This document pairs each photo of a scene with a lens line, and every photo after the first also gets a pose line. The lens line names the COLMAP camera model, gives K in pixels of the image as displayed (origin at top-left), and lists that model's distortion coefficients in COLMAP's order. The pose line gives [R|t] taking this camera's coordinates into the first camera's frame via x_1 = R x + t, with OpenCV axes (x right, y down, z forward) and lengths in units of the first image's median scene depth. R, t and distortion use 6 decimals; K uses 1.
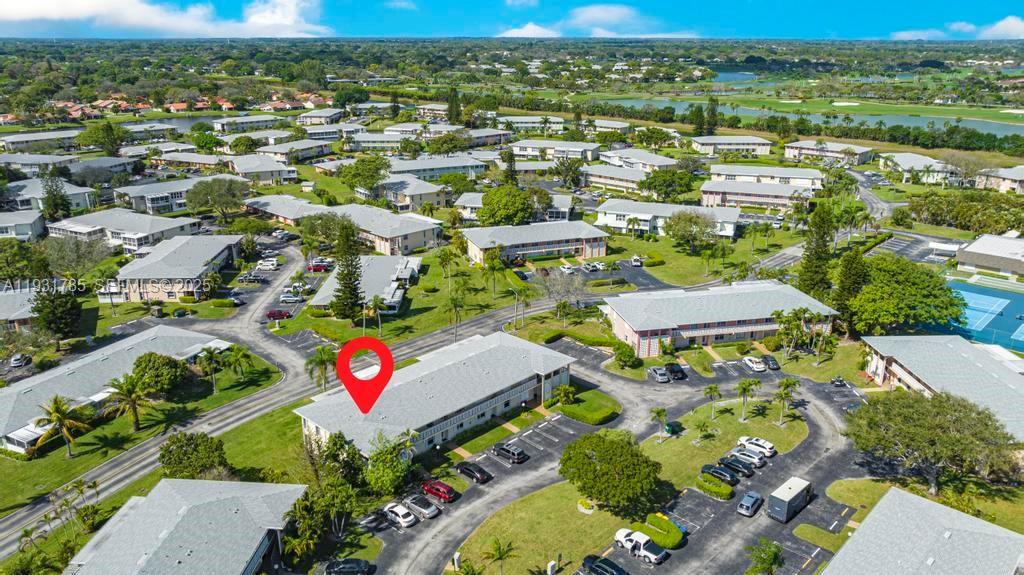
lens RADIAL K [[760.8, 0, 512.0], [0, 760.8, 287.5], [0, 0, 1]] dist [0.003122, 0.002833]
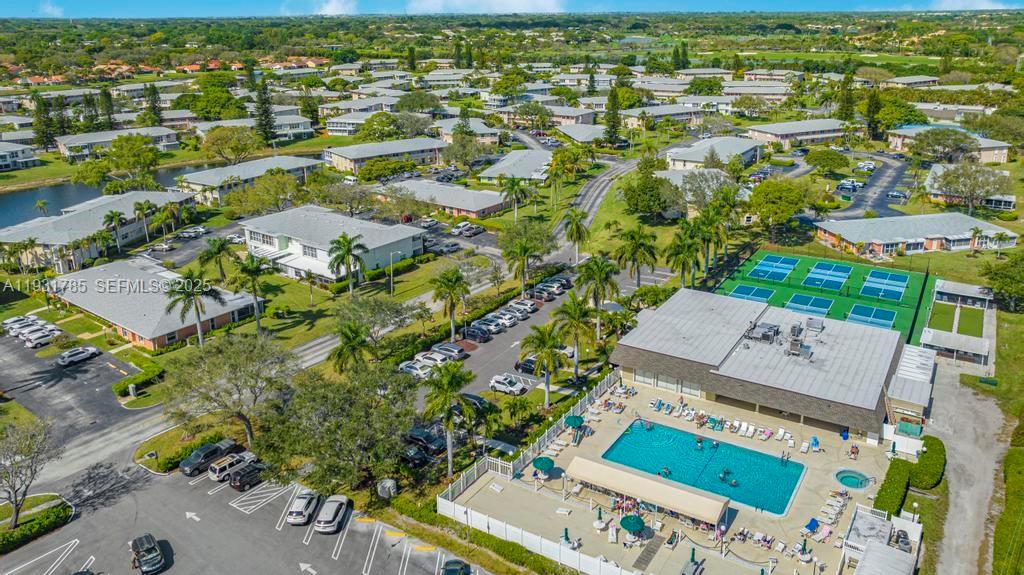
lens RADIAL K [[760.8, 0, 512.0], [0, 760.8, 287.5], [0, 0, 1]] dist [0.003122, 0.002833]
pose [[0.979611, -0.076114, 0.185930, -0.314495], [0.071398, 0.996936, 0.031940, 0.118281], [-0.187791, -0.018013, 0.982044, -0.273871]]
